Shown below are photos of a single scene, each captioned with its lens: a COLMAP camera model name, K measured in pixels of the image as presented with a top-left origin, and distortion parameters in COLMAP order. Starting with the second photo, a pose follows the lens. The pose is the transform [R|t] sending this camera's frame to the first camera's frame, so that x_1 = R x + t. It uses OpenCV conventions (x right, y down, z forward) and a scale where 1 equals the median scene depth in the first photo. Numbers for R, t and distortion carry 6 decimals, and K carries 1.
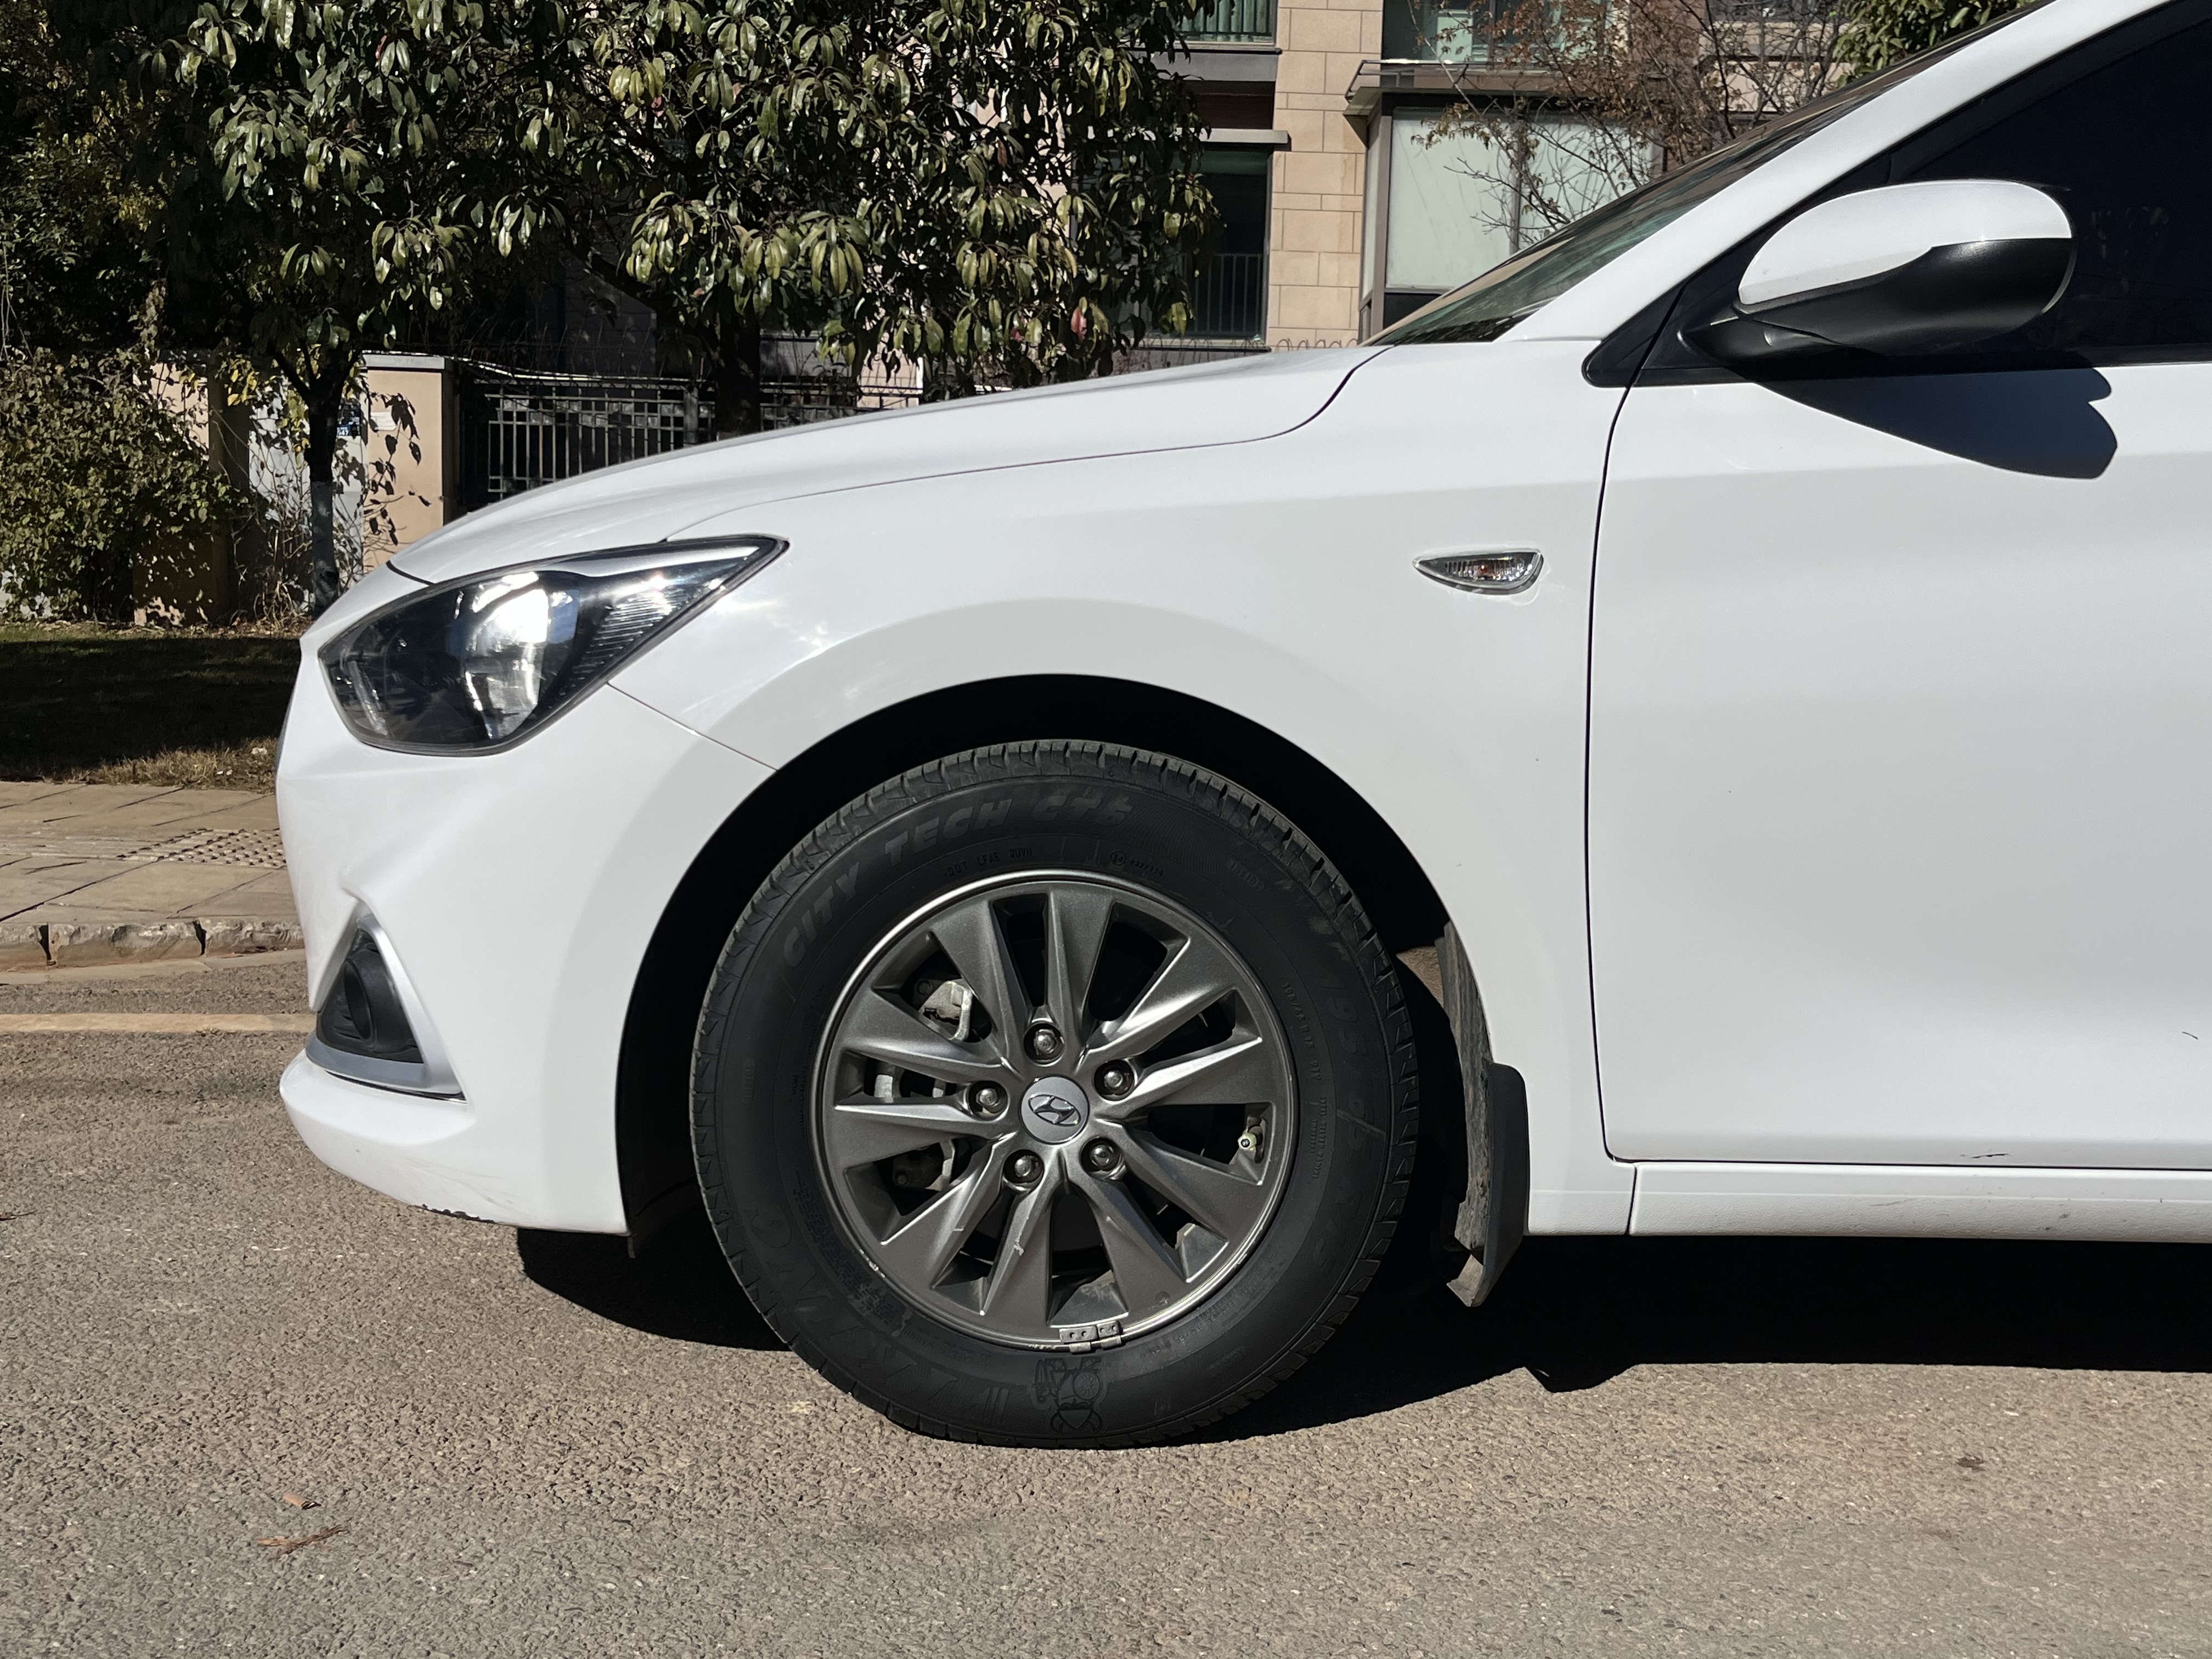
lens RADIAL K [[2257.4, 0, 1086.4], [0, 2257.4, 820.7], [0, 0, 1]] dist [0.018517, 0.000000]
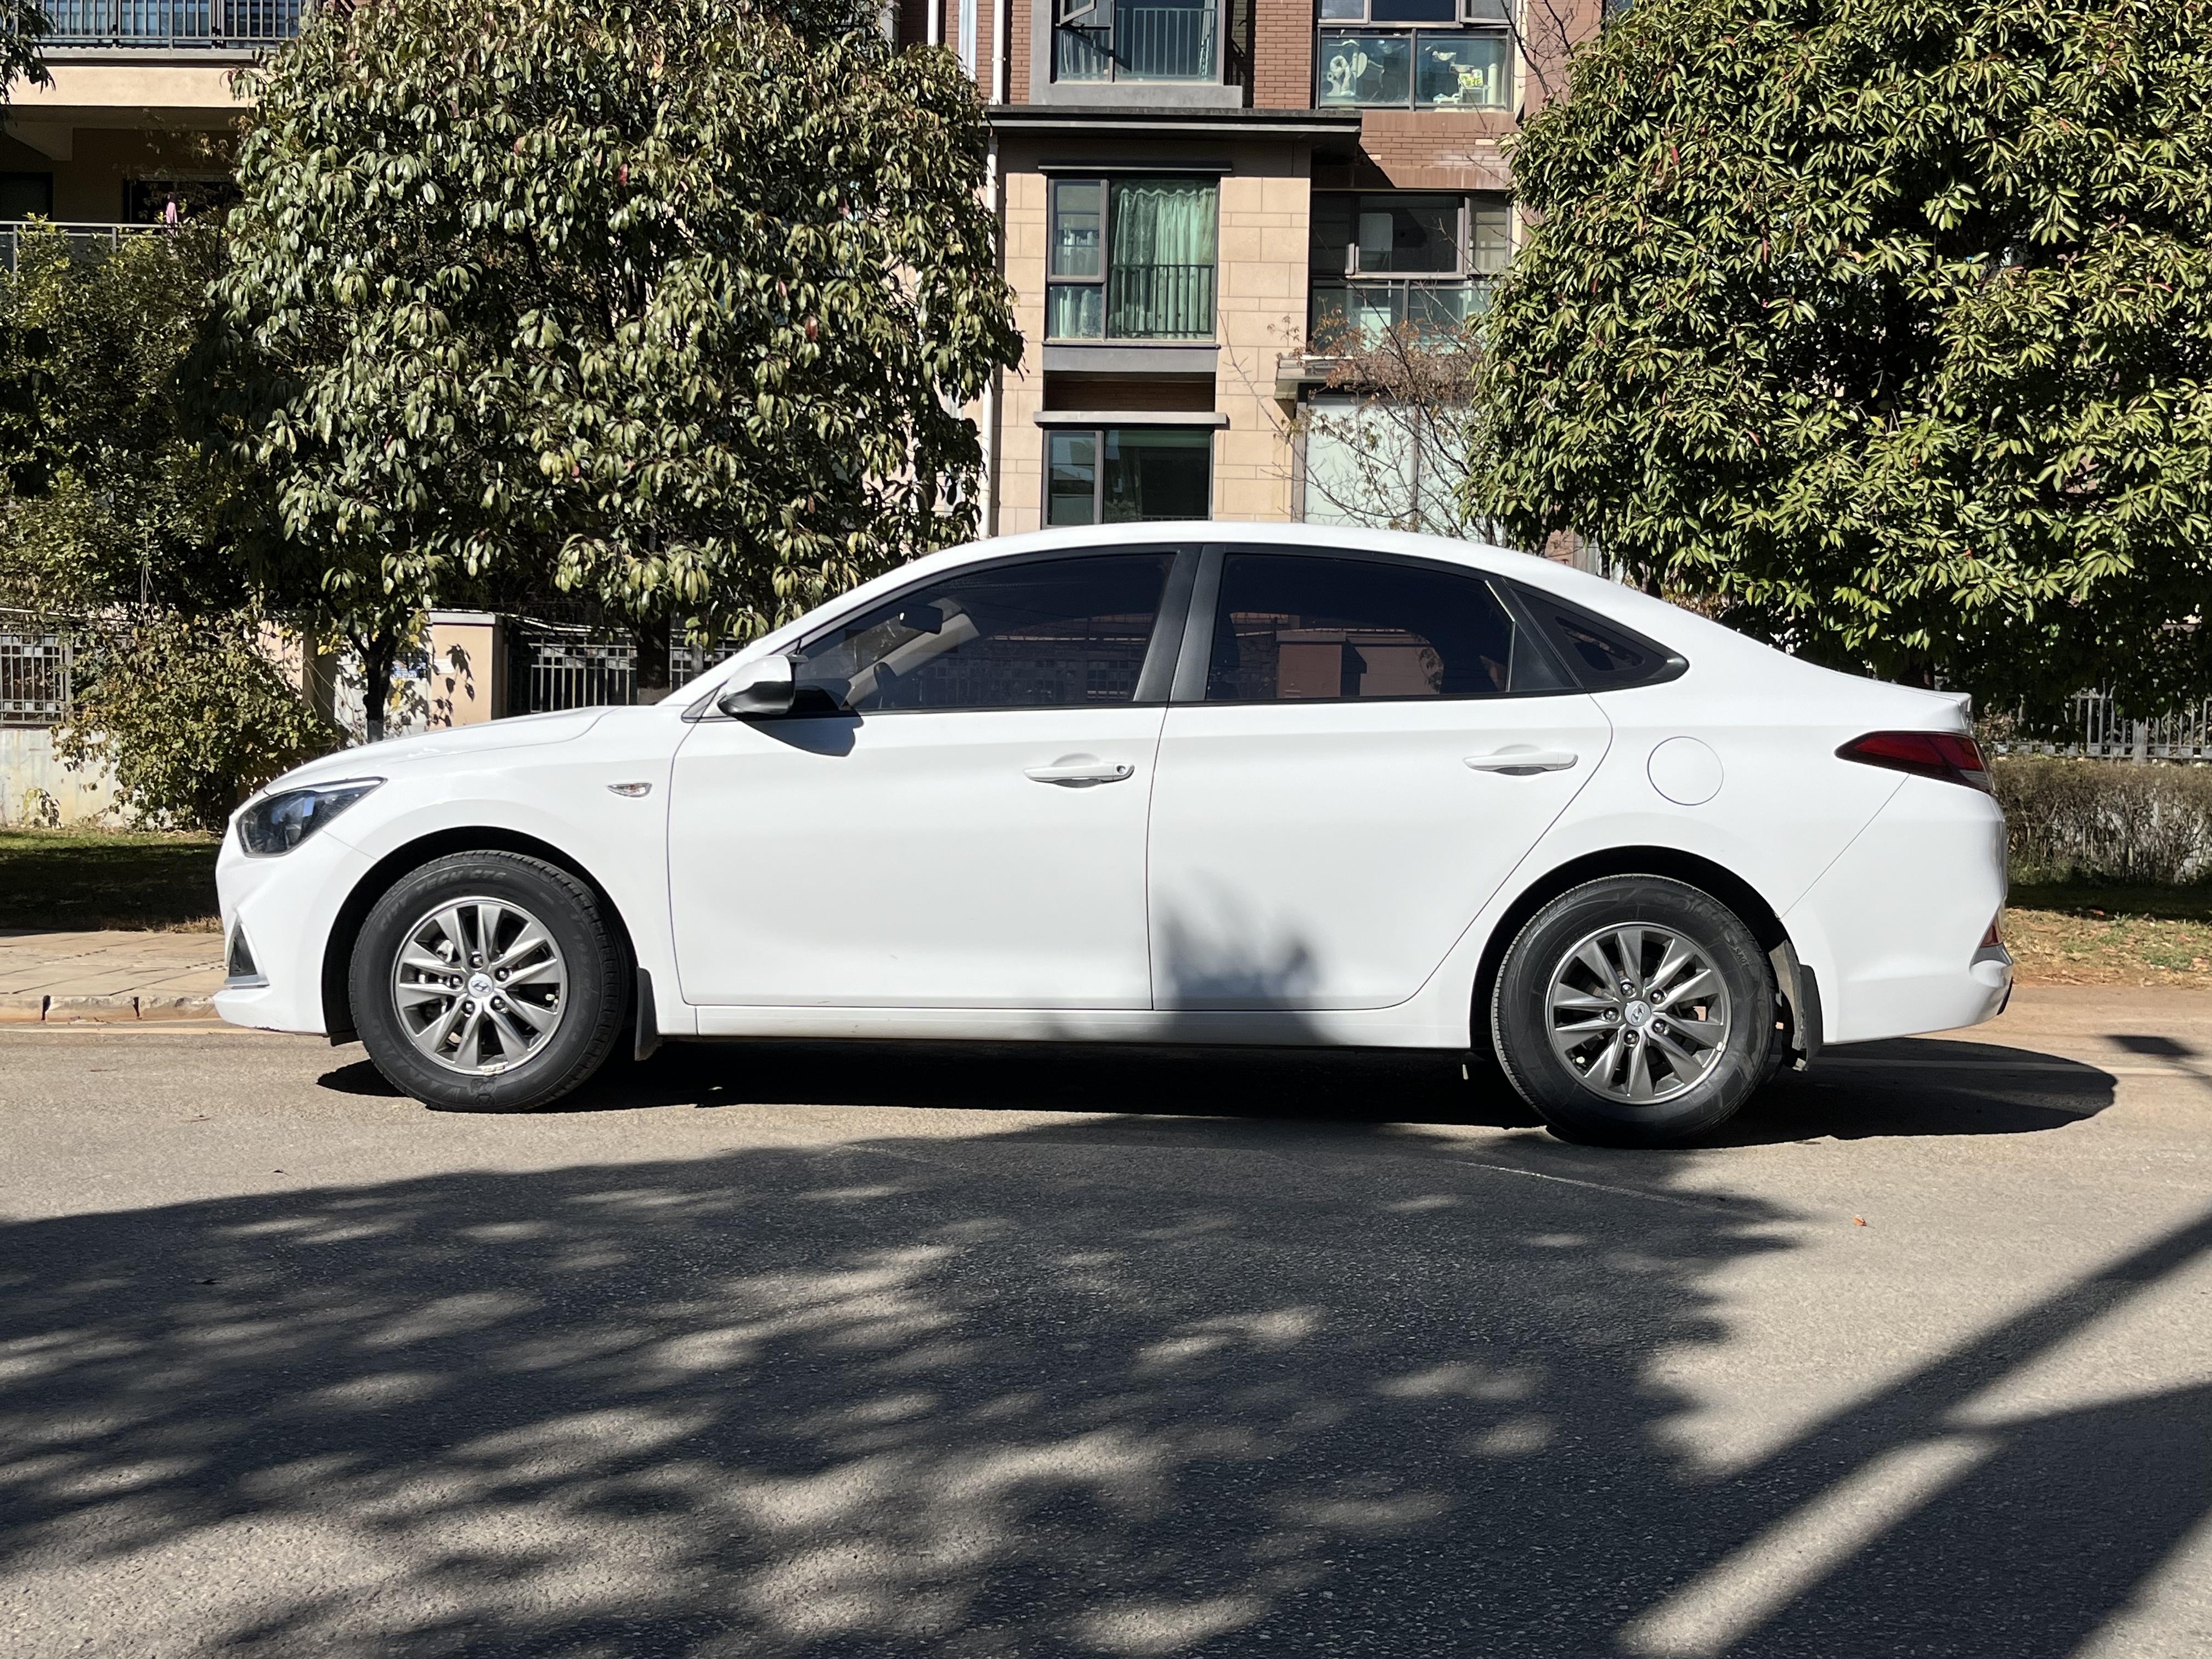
lens RADIAL K [[2257.4, 0, 1093.7], [0, 2257.4, 826.6], [0, 0, 1]] dist [0.018517, 0.000000]
pose [[0.998983, -0.001002, -0.045072, 0.213400], [-0.003162, 0.995733, -0.092225, 0.046678], [0.044972, 0.092274, 0.994718, -0.427796]]
